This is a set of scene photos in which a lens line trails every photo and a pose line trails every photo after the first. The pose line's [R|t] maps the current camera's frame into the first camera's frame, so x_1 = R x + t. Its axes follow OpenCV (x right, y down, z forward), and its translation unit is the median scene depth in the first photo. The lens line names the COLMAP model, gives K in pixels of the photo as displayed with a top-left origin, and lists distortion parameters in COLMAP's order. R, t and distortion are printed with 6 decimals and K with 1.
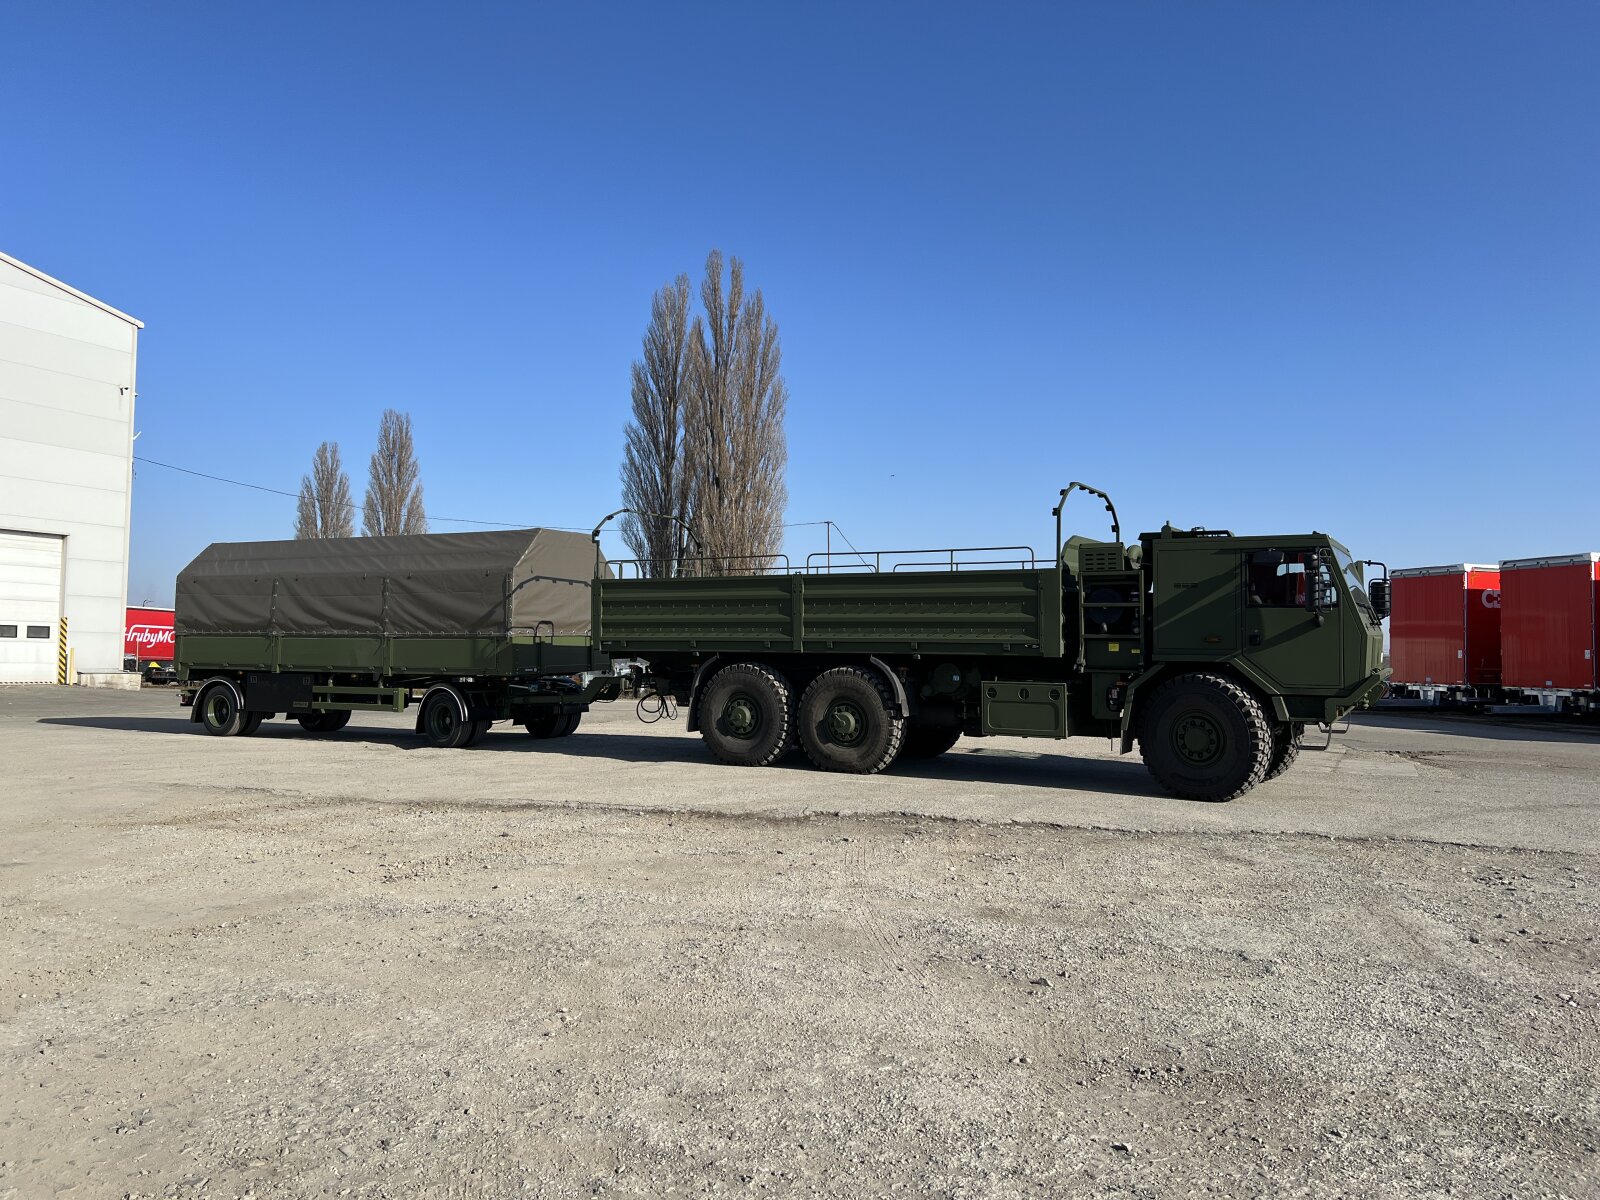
lens RADIAL K [[1211.1, 0, 790.2], [0, 1211.1, 592.0], [0, 0, 1]] dist [0.041345, -0.041496]
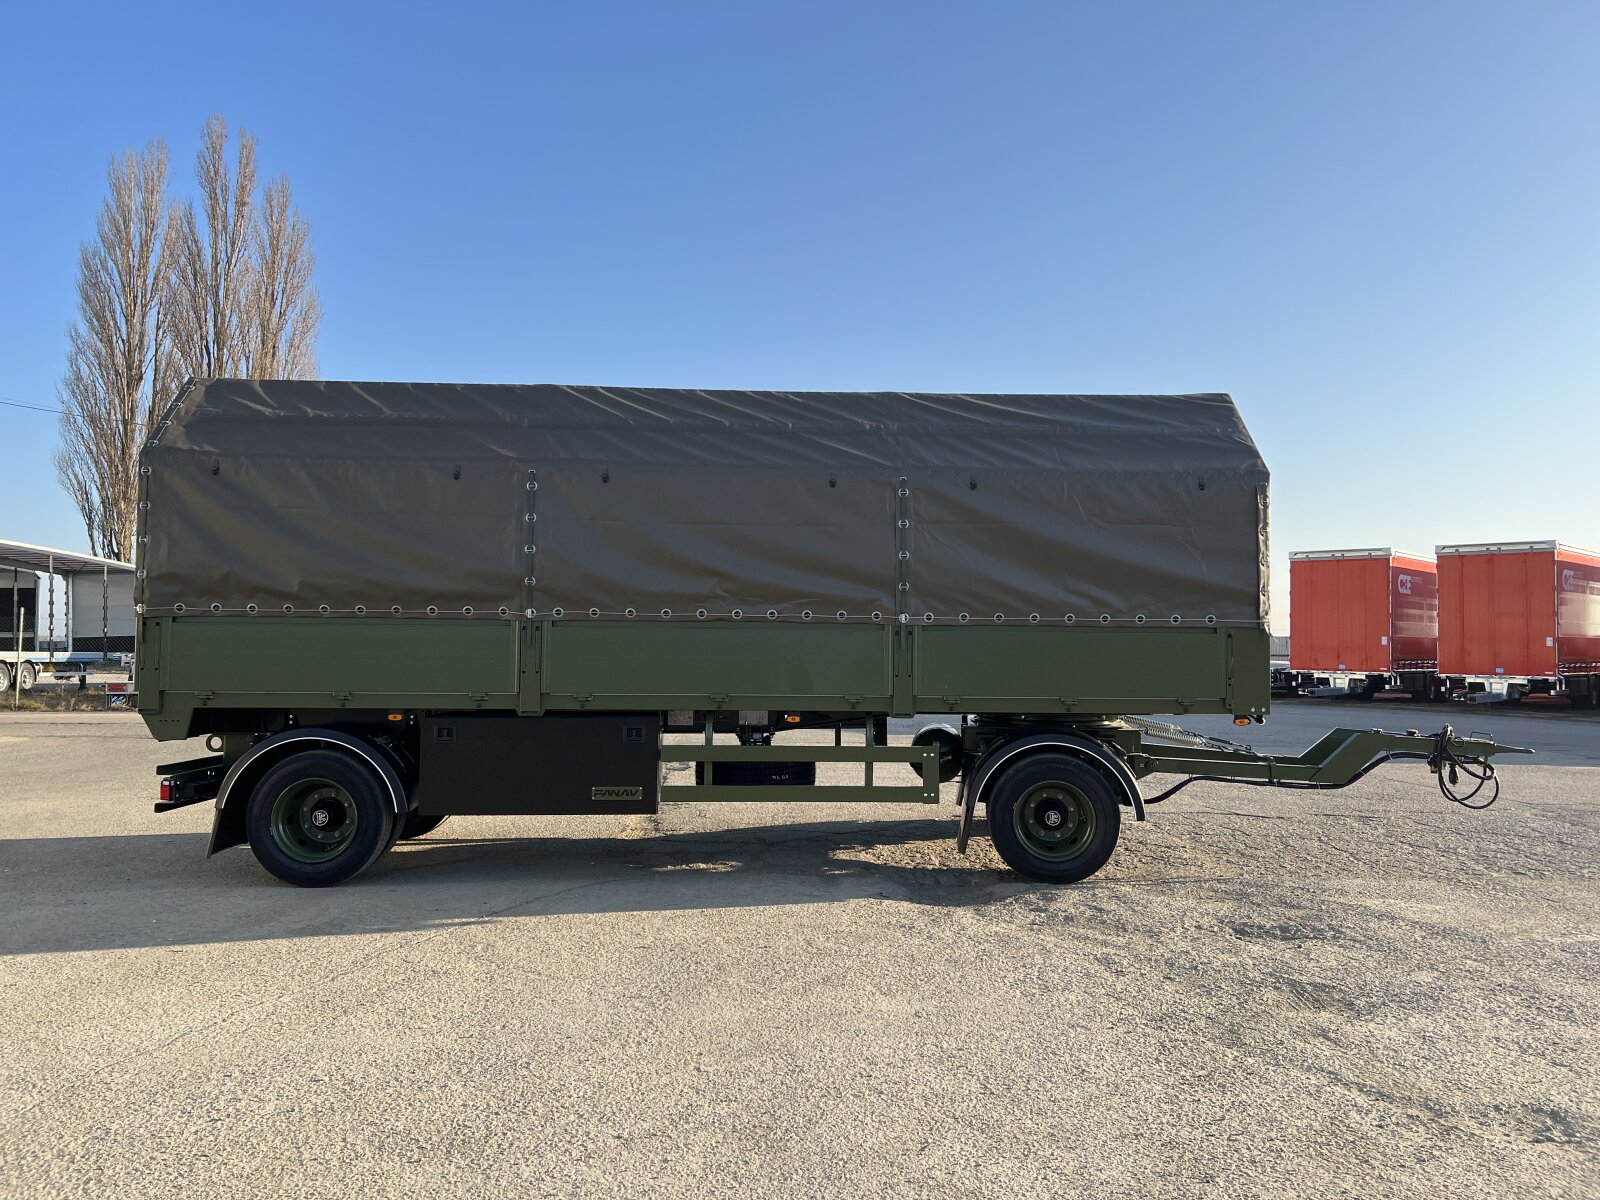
lens RADIAL K [[1211.1, 0, 805.2], [0, 1211.1, 606.9], [0, 0, 1]] dist [0.041345, -0.041496]
pose [[0.871479, 0.009480, 0.490341, -0.349975], [-0.024161, 0.999429, 0.023619, 0.013374], [-0.489838, -0.032431, 0.871210, 0.410249]]
